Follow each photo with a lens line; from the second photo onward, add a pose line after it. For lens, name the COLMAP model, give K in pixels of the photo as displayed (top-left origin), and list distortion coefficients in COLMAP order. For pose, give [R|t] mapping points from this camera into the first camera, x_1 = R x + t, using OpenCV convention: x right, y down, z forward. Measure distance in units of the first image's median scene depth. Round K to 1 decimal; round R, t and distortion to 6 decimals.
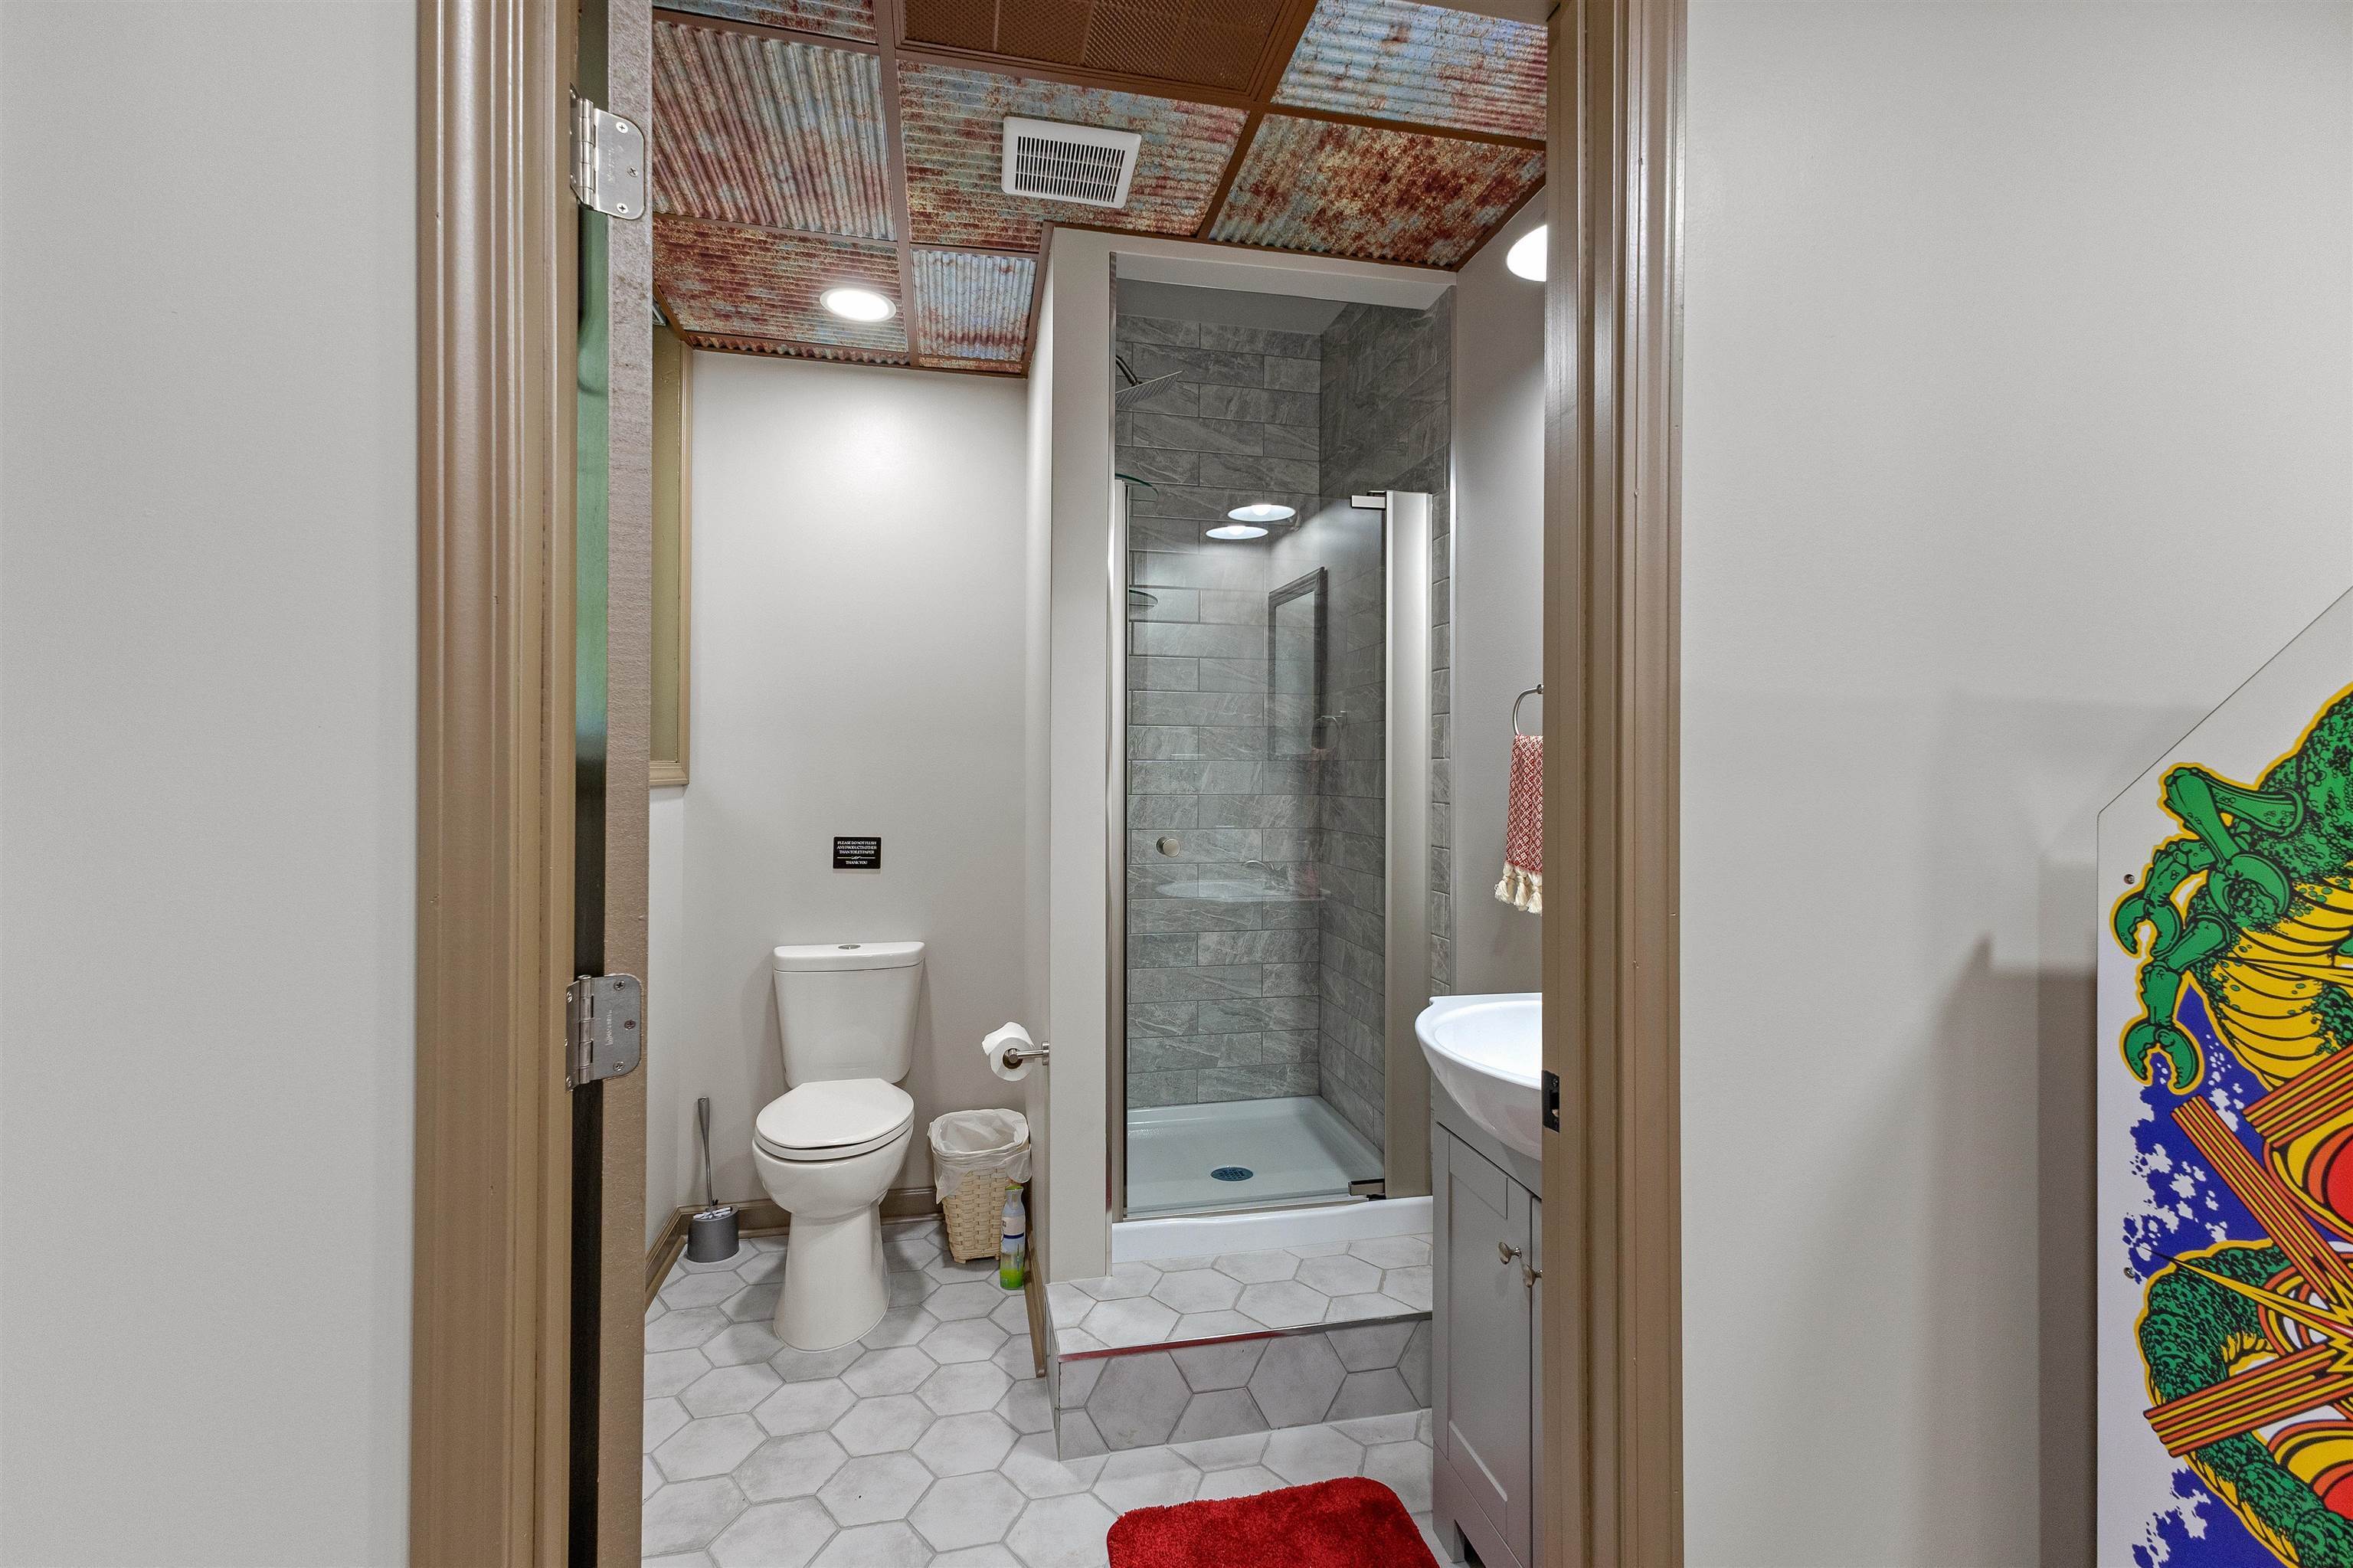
lens RADIAL K [[1068.9, 0, 1185.3], [0, 1068.9, 778.5], [0, 0, 1]] dist [0.024545, -0.005084]
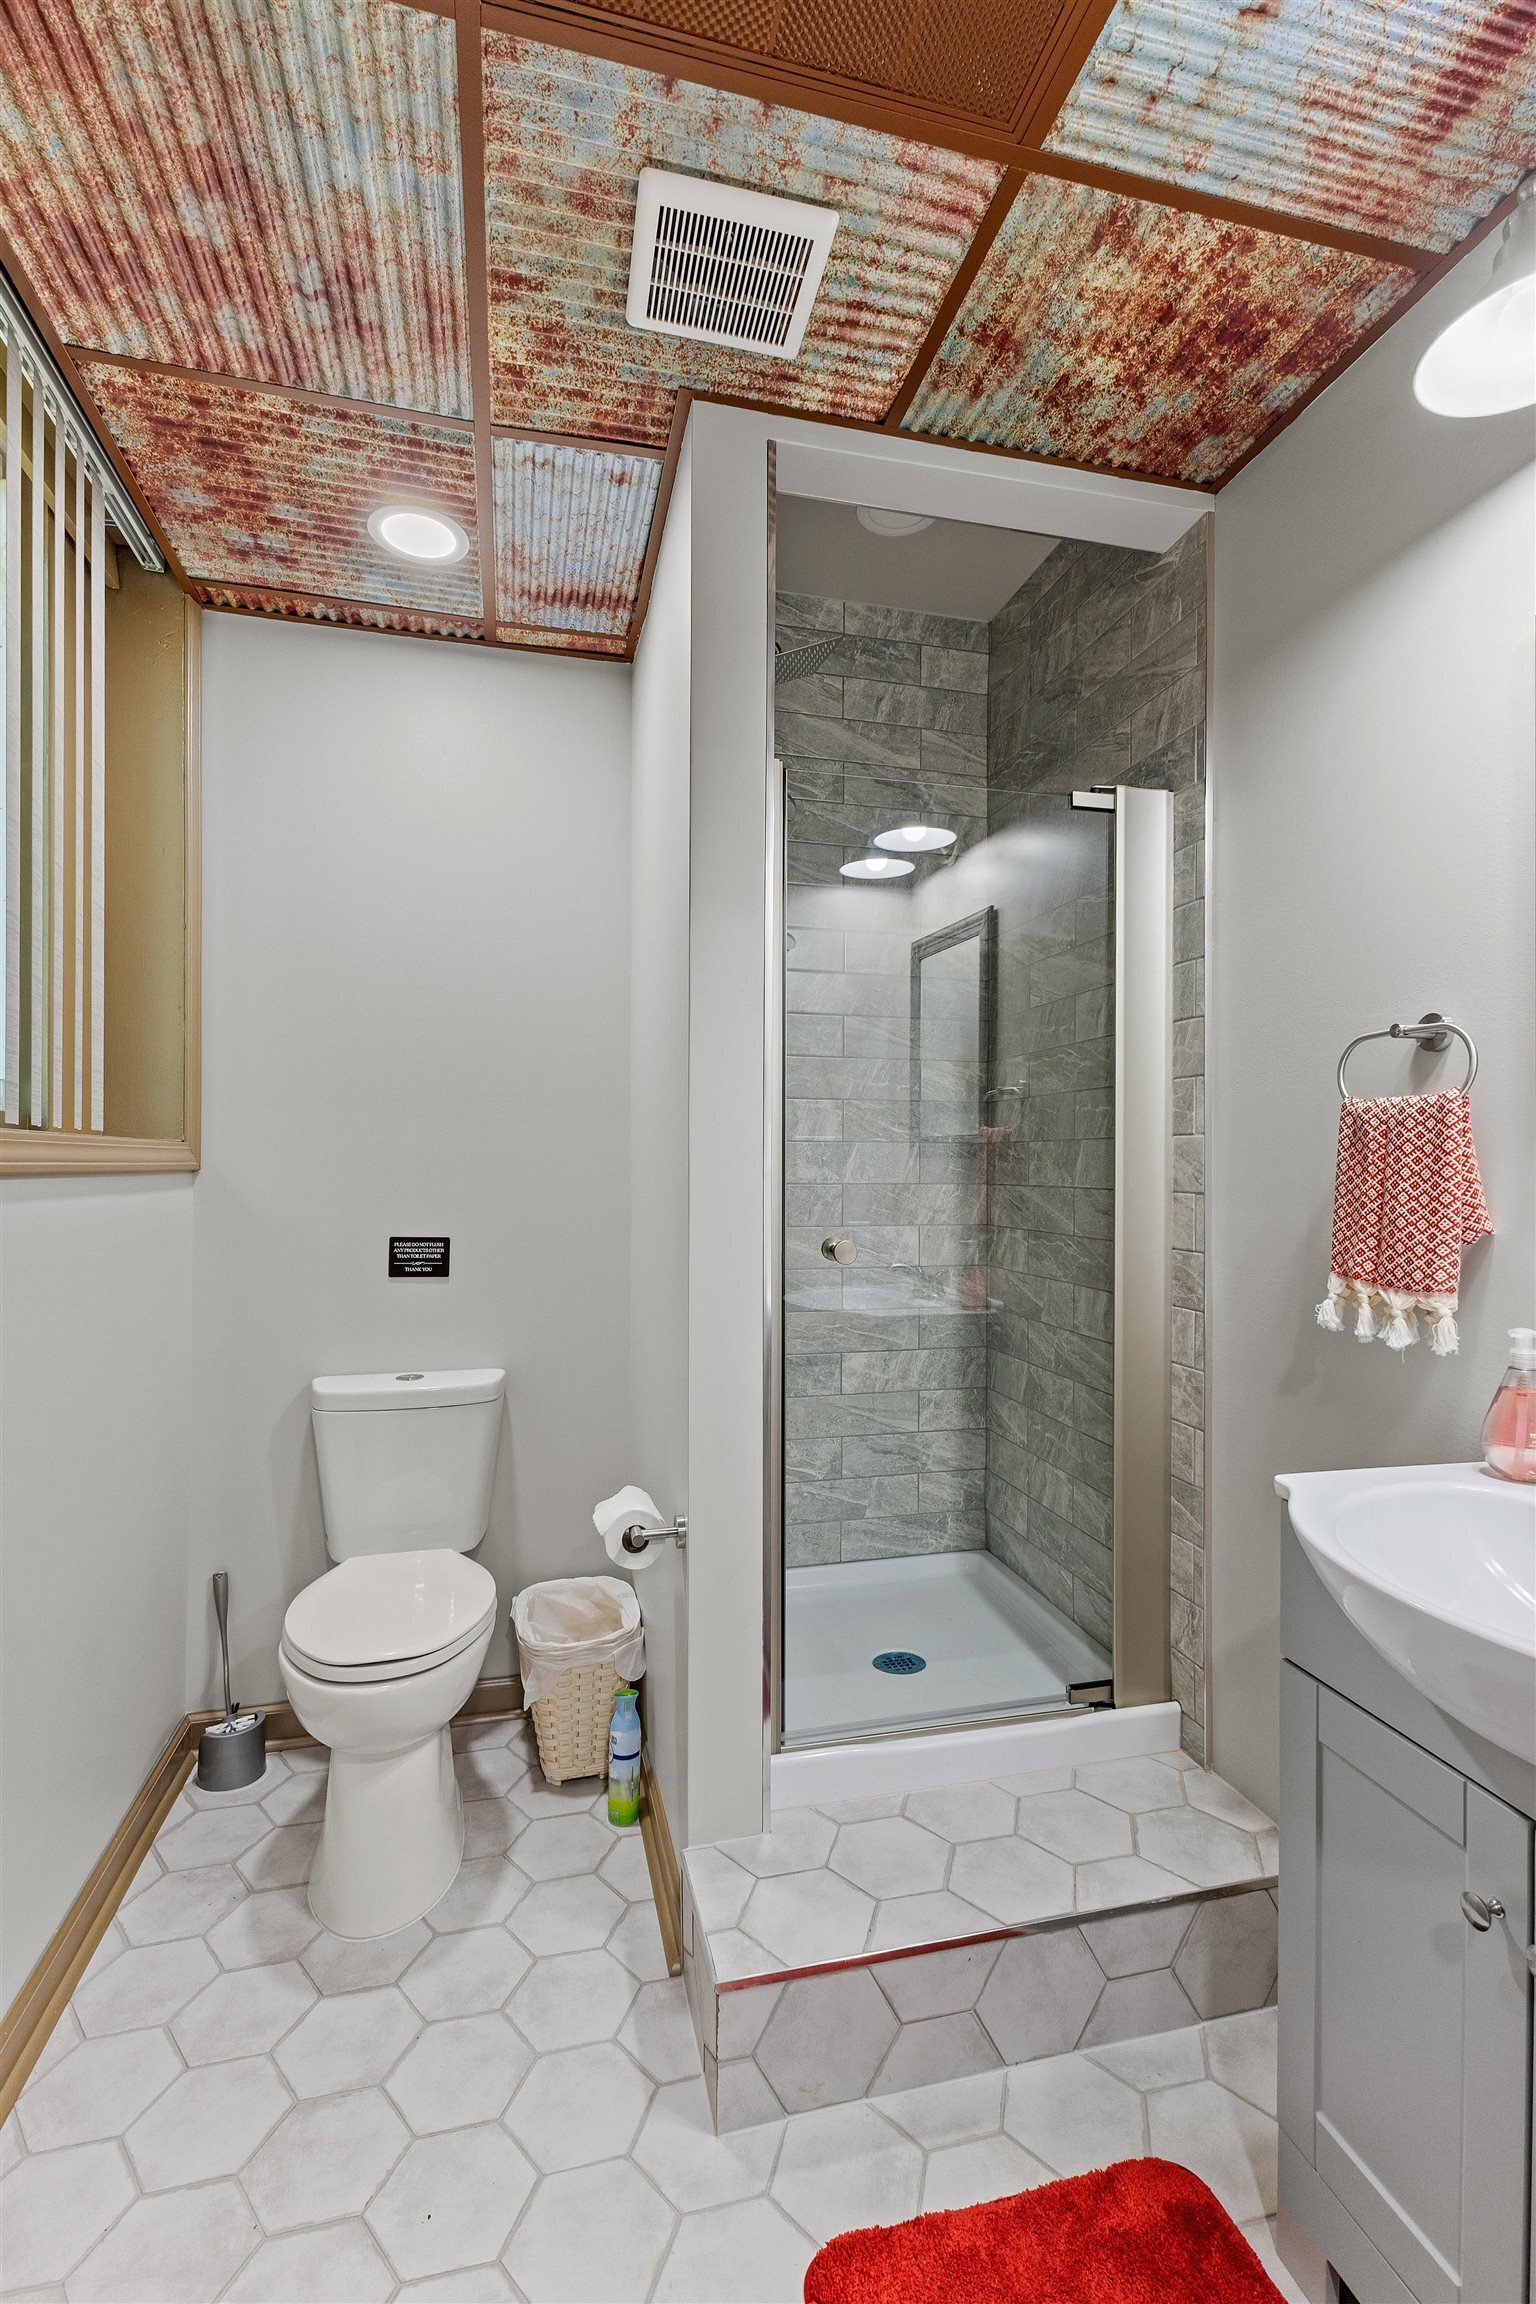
lens RADIAL K [[1046.6, 0, 774.6], [0, 1046.6, 1180.8], [0, 0, 1]] dist [0.024545, -0.005084]
pose [[0.999397, -0.000313, 0.034735, -0.087393], [0.000066, 0.999975, 0.007122, 0.009083], [-0.034736, -0.007116, 0.999371, 0.267422]]
